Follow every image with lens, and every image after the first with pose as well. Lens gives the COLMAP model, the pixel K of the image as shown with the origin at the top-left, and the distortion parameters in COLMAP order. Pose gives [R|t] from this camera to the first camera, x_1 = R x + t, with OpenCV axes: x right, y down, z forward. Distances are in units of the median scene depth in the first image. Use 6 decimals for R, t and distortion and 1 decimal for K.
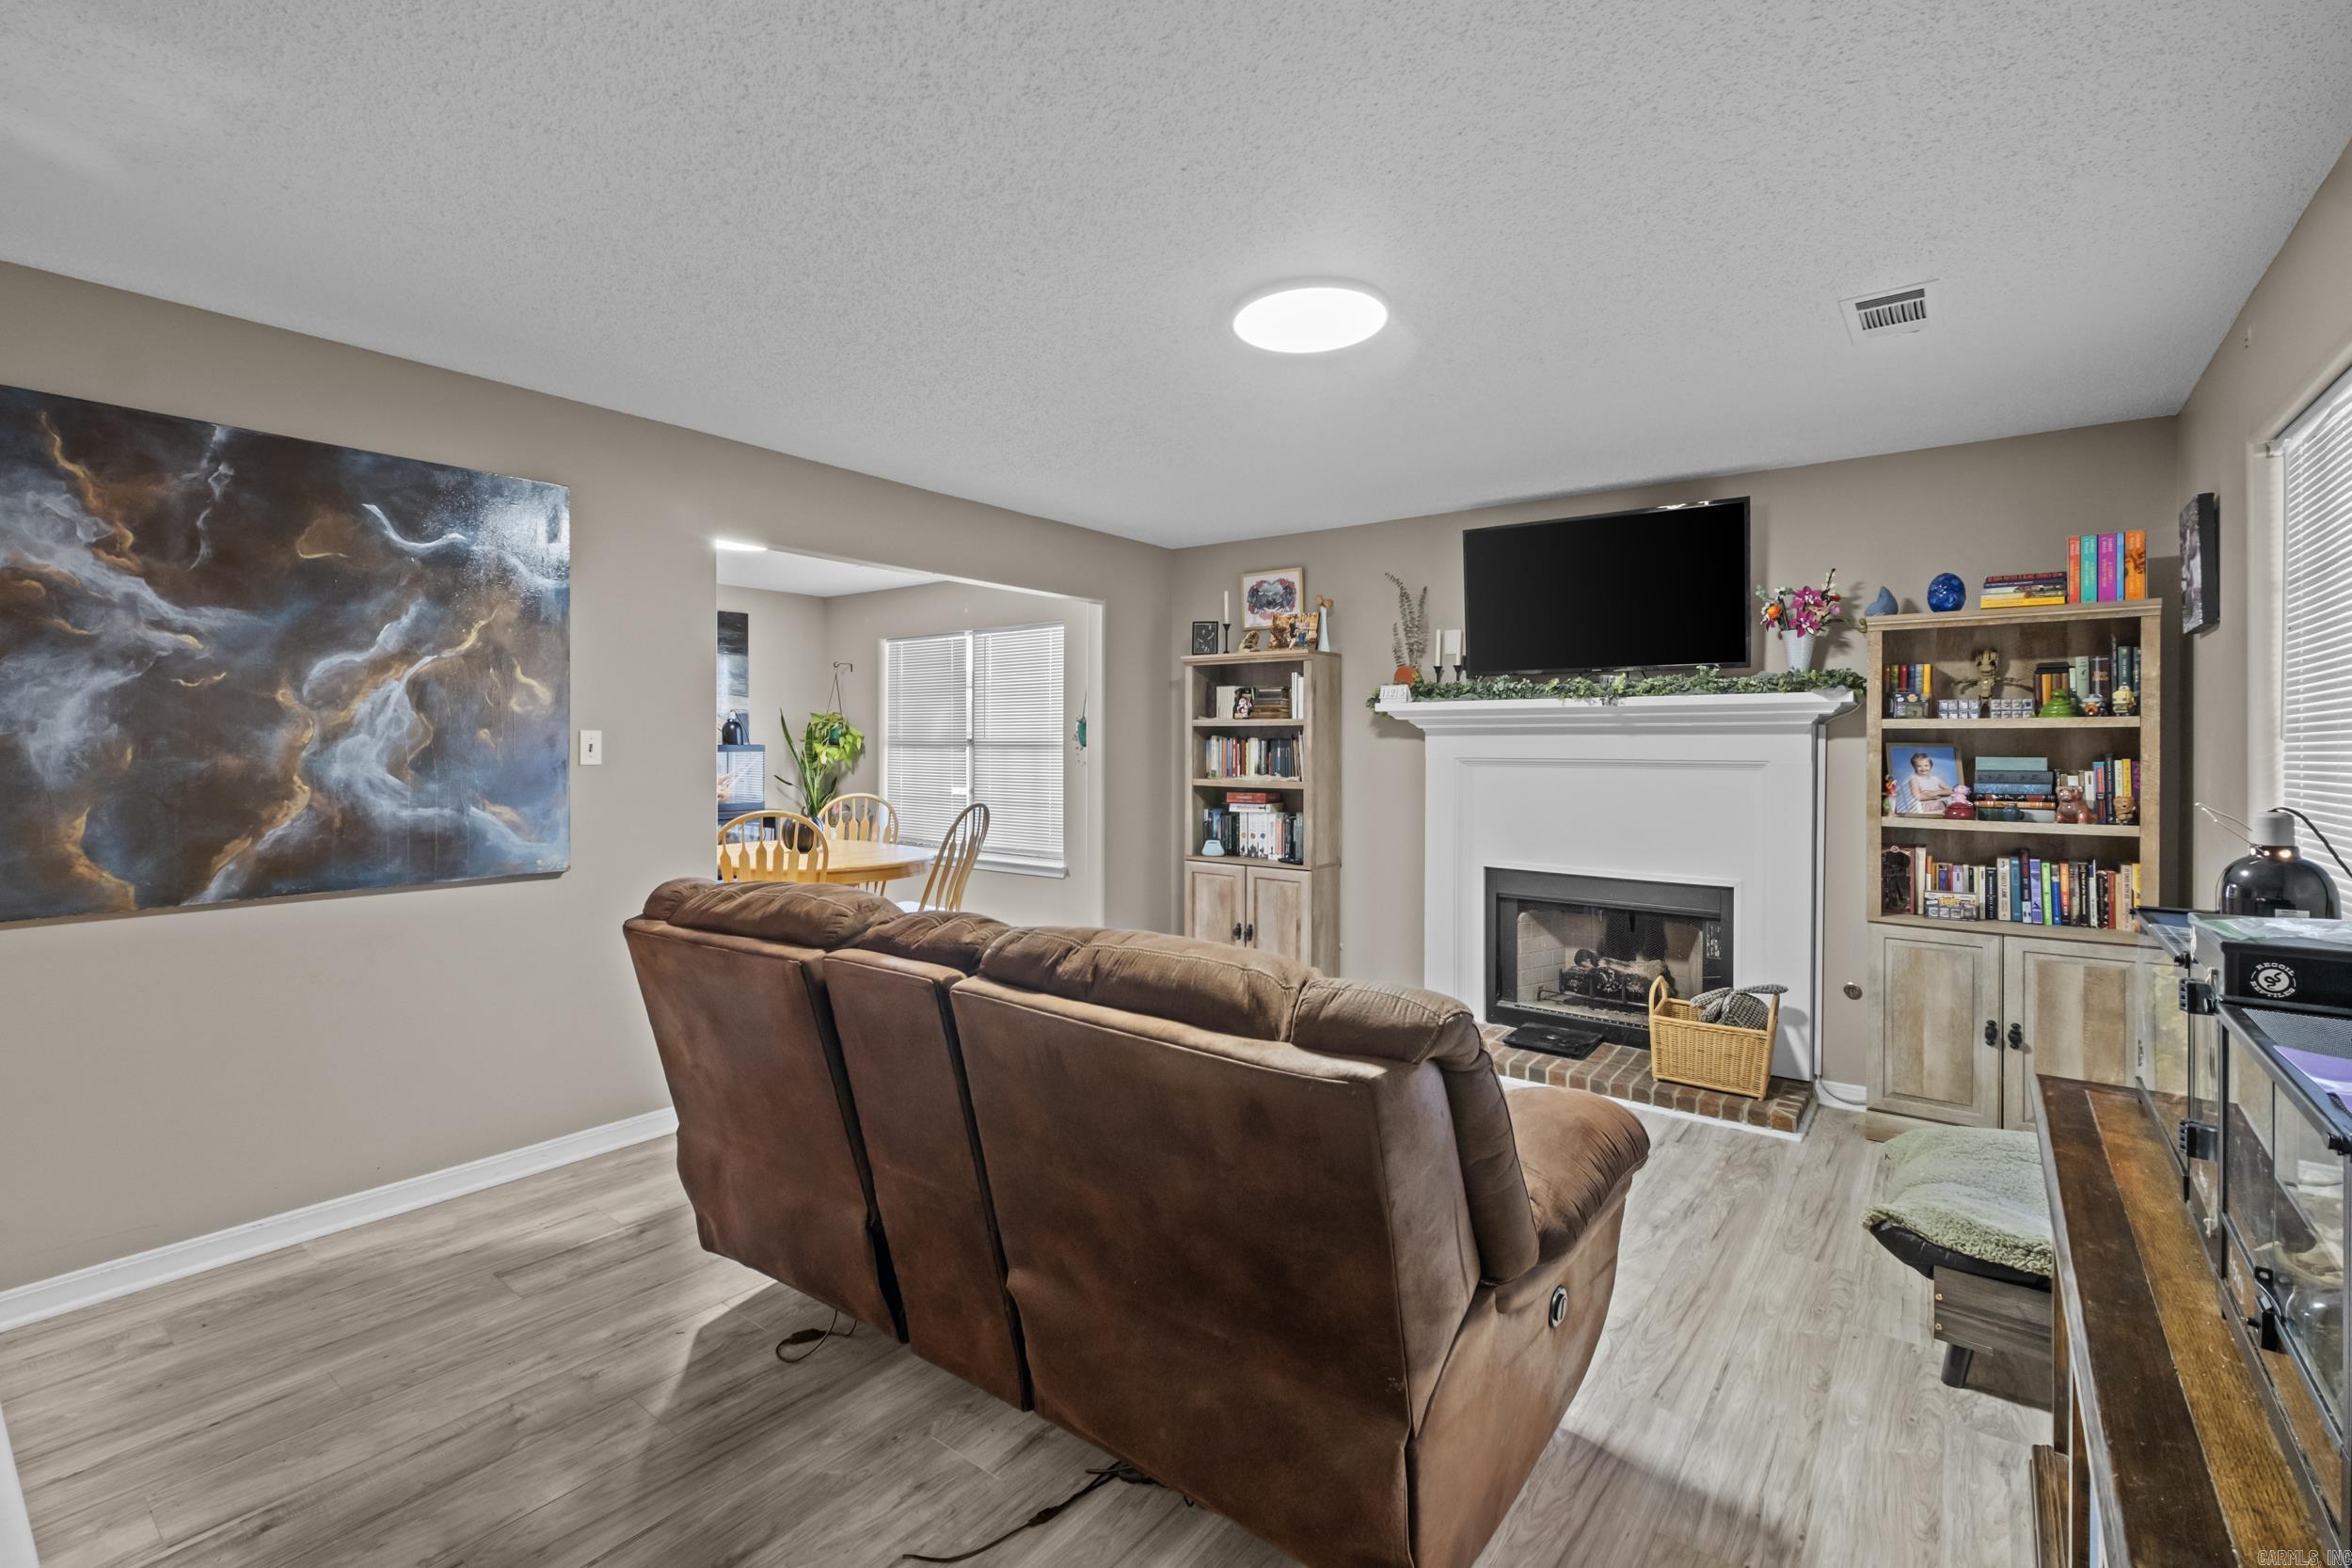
lens RADIAL K [[1038.8, 0, 1180.1], [0, 1038.8, 741.9], [0, 0, 1]] dist [-0.004578, -0.000389]
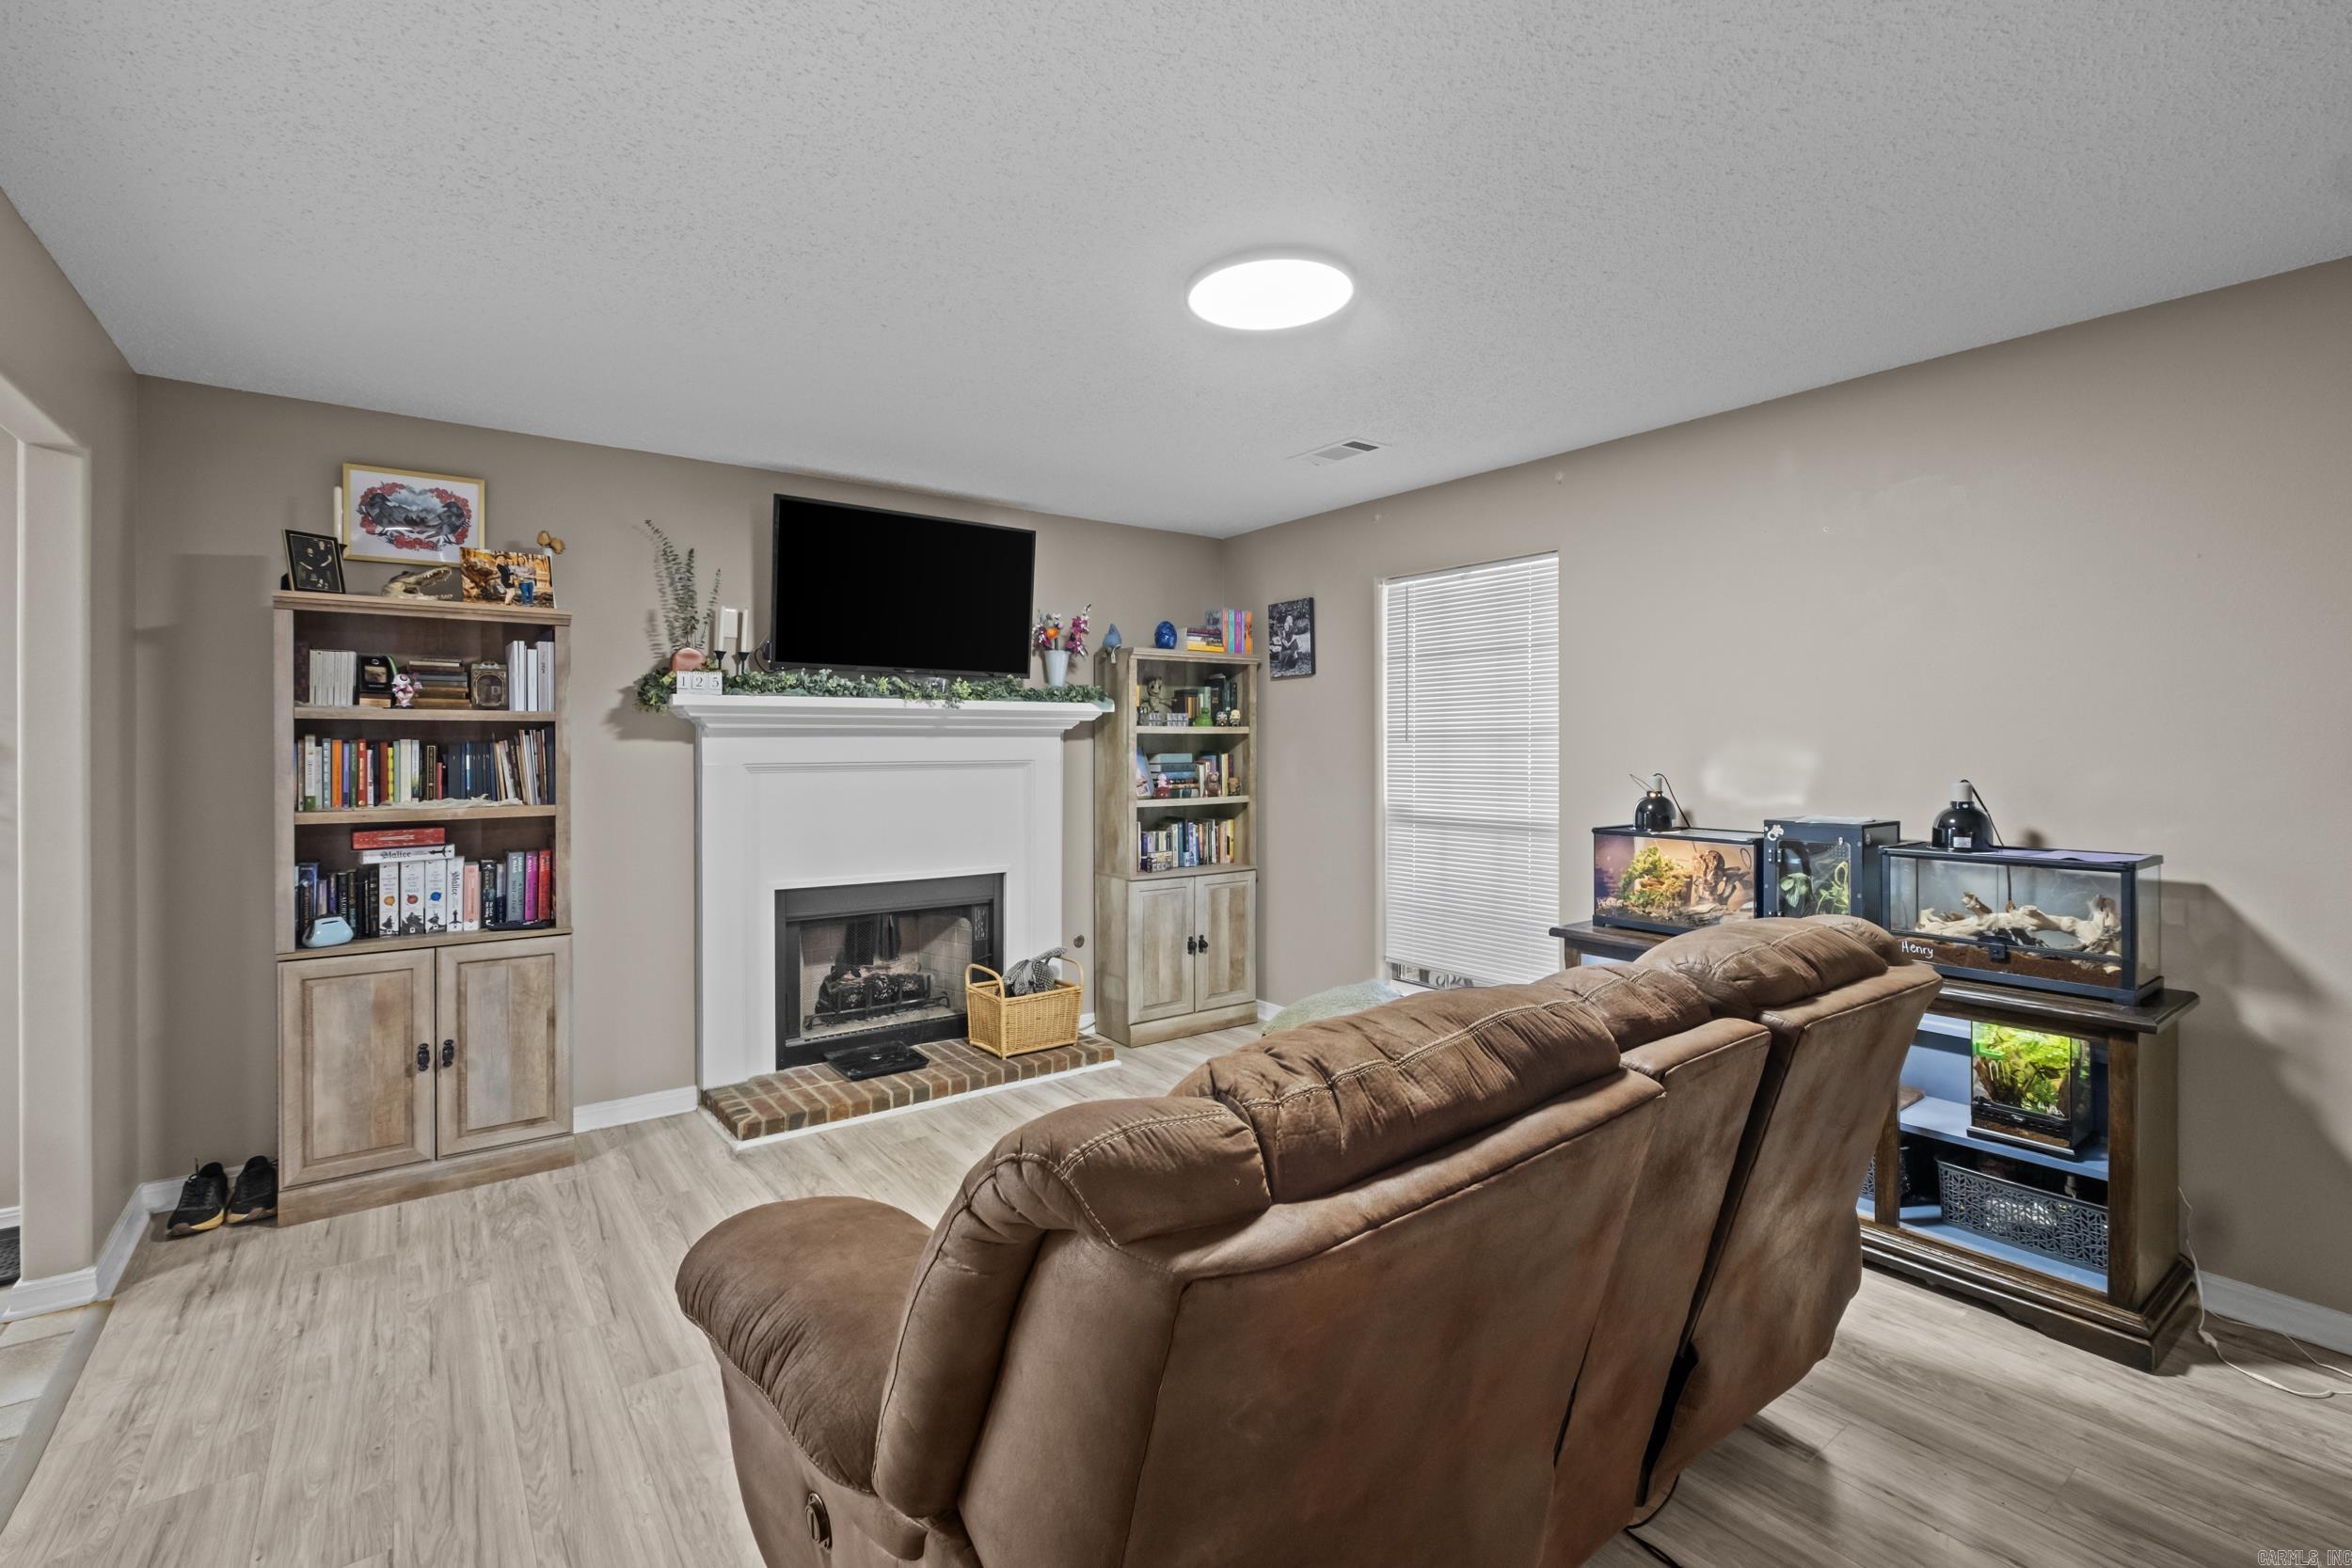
lens RADIAL K [[1038.8, 0, 1184.7], [0, 1038.8, 747.7], [0, 0, 1]] dist [-0.004578, -0.000389]
pose [[0.277811, -0.004909, 0.960623, -0.393247], [0.004735, 0.999982, 0.003741, 0.000793], [-0.960624, 0.003510, 0.277829, 0.394039]]
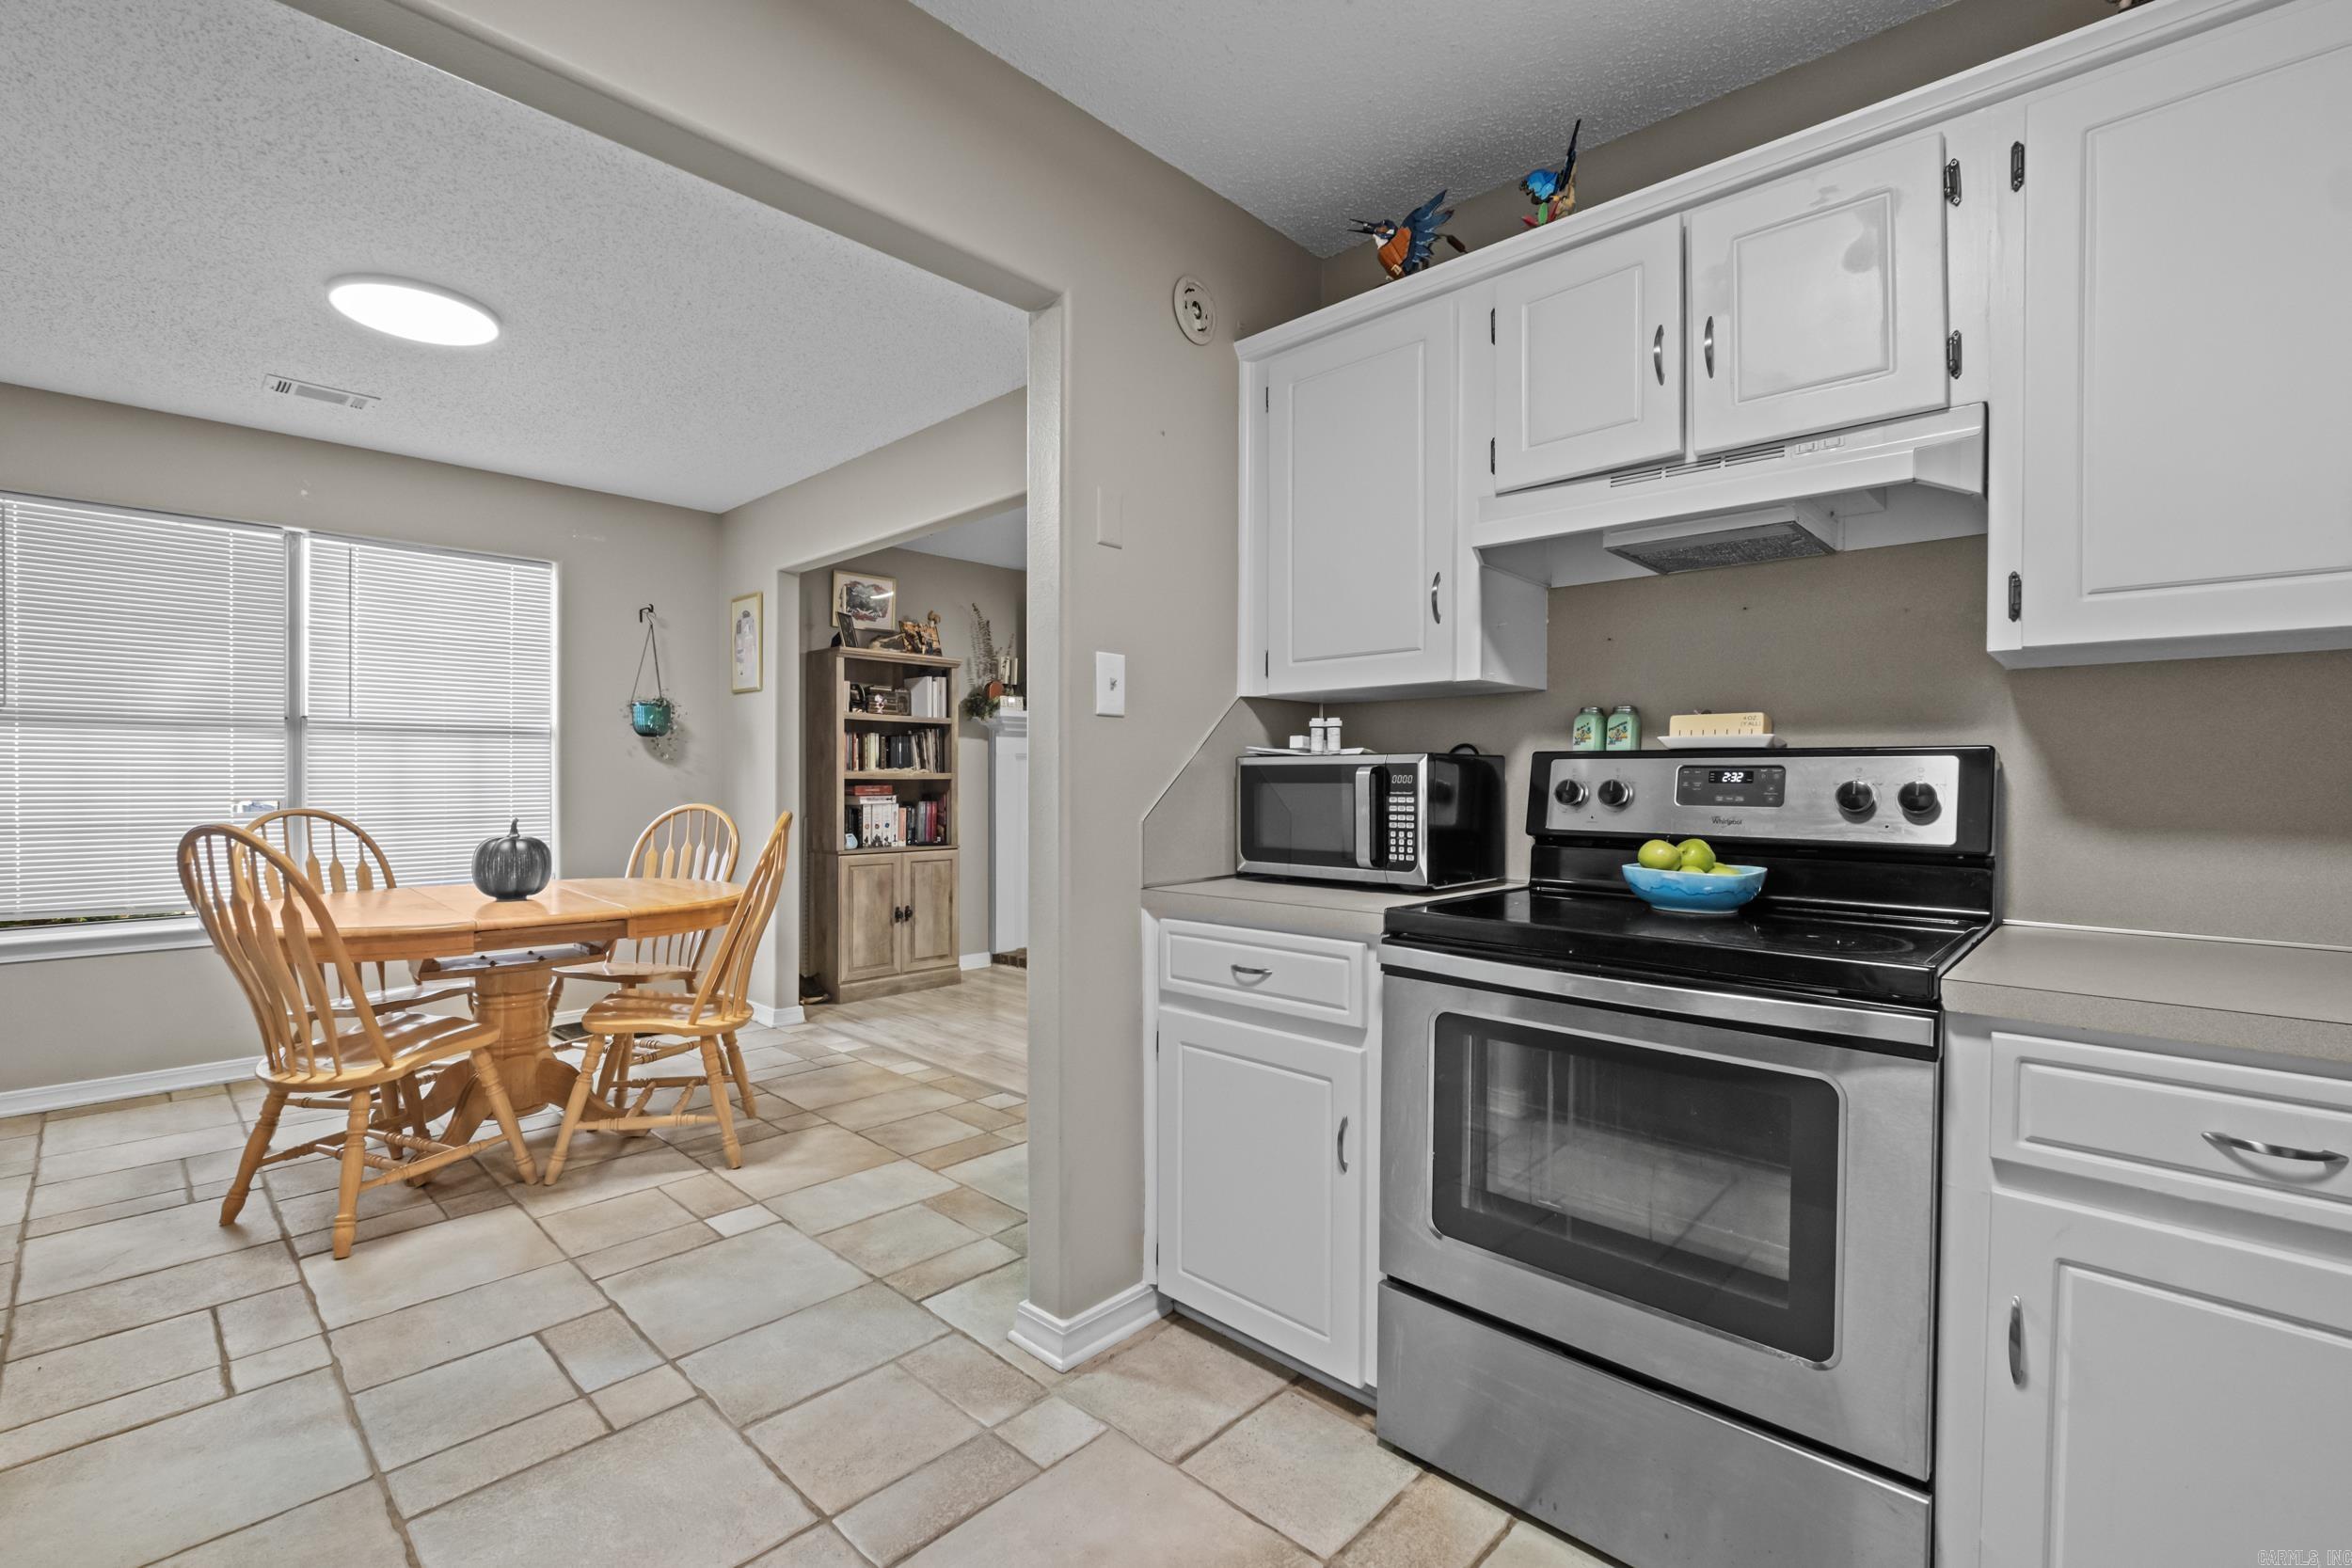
lens RADIAL K [[1038.8, 0, 1184.8], [0, 1038.8, 785.5], [0, 0, 1]] dist [-0.004578, -0.000389]
pose [[0.110522, -0.010707, 0.993816, -0.945528], [-0.000644, 0.999941, 0.010844, 0.037830], [-0.993874, -0.001838, 0.110508, 0.578647]]
